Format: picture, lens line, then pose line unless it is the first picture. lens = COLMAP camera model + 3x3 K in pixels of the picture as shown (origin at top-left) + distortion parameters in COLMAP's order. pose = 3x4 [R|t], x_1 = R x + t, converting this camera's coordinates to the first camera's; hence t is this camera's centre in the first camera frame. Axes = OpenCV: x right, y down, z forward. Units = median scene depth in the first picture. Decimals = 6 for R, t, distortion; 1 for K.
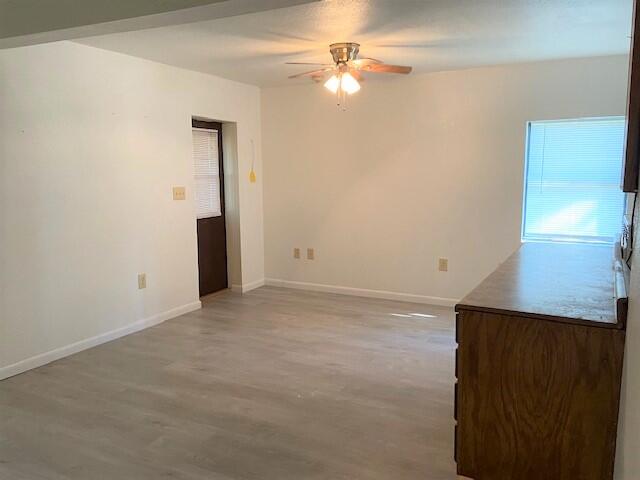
lens RADIAL K [[533.7, 0, 320.0], [0, 533.7, 240.0], [0, 0, 1]] dist [-0.000832, -0.001826]
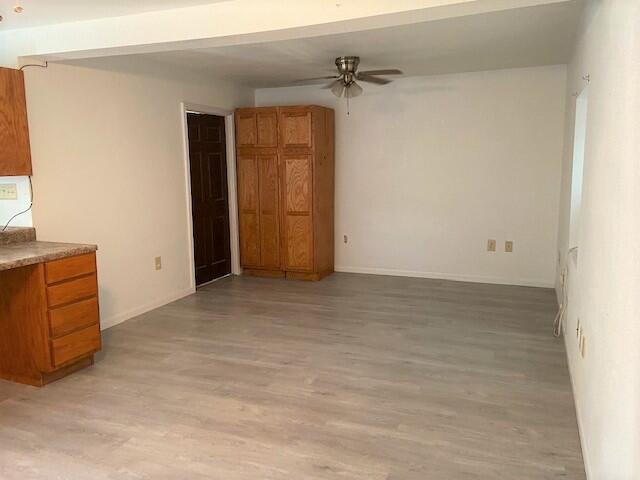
lens RADIAL K [[533.7, 0, 320.0], [0, 533.7, 240.0], [0, 0, 1]] dist [-0.000832, -0.001826]
pose [[-0.995524, 0.025067, -0.091121, -0.187110], [-0.001808, 0.958953, 0.283559, -0.243007], [0.094489, 0.282455, -0.954616, 1.775730]]
